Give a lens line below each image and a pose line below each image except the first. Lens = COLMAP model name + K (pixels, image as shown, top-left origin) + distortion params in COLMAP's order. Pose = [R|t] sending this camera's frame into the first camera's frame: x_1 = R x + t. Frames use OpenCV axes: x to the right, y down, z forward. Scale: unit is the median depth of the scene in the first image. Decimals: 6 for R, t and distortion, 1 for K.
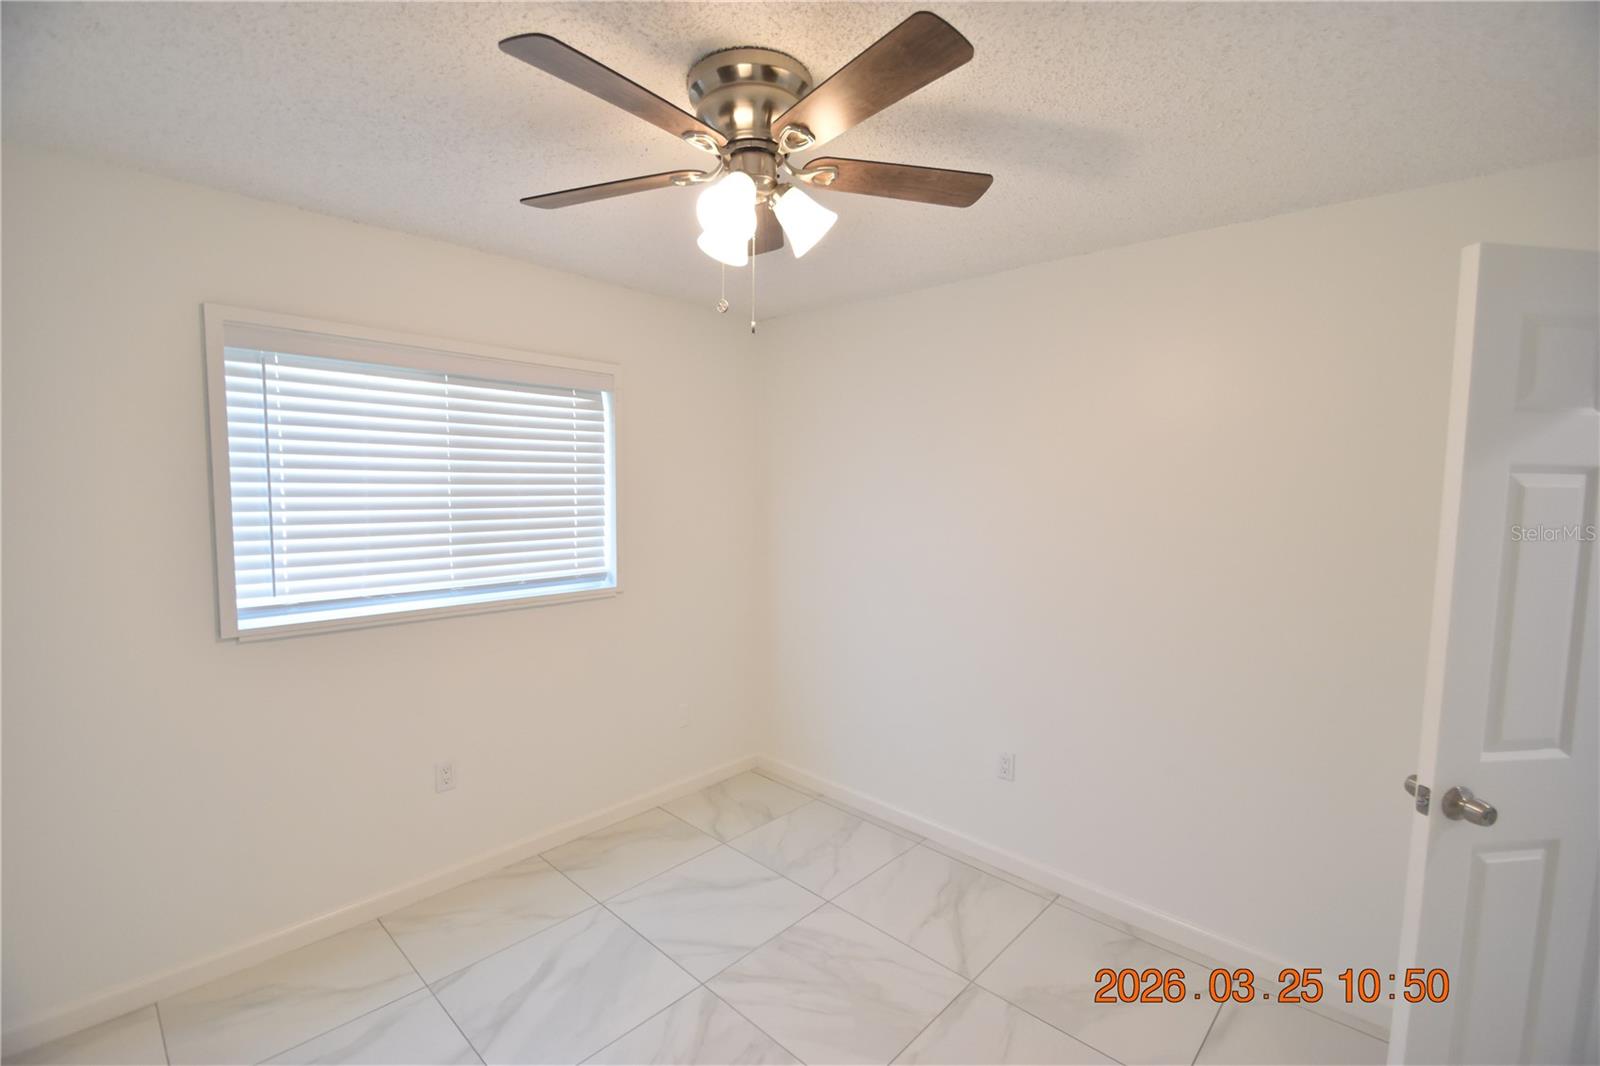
lens RADIAL K [[701.3, 0, 799.0], [0, 701.3, 537.7], [0, 0, 1]] dist [0.017730, -0.017344]
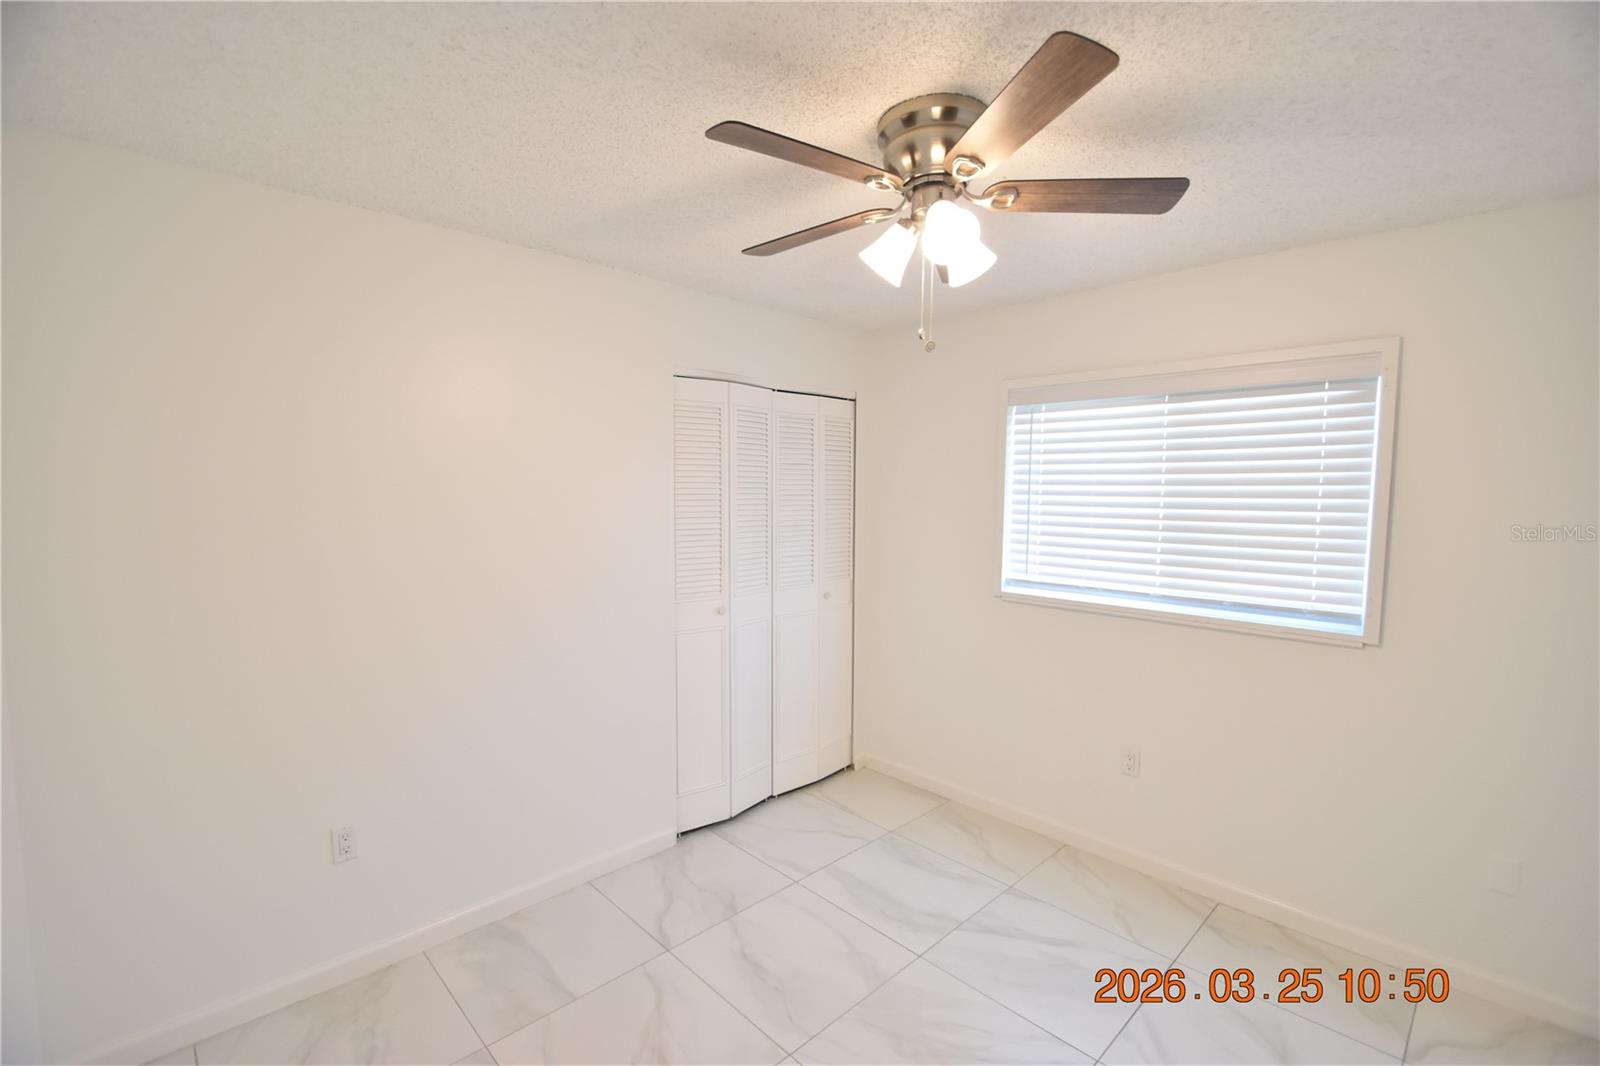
lens RADIAL K [[701.3, 0, 799.0], [0, 701.3, 537.7], [0, 0, 1]] dist [0.017730, -0.017344]
pose [[-0.046873, 0.054905, -0.997391, 0.665117], [-0.088425, 0.994340, 0.058893, -0.032315], [0.994979, 0.090955, -0.041753, 0.557083]]
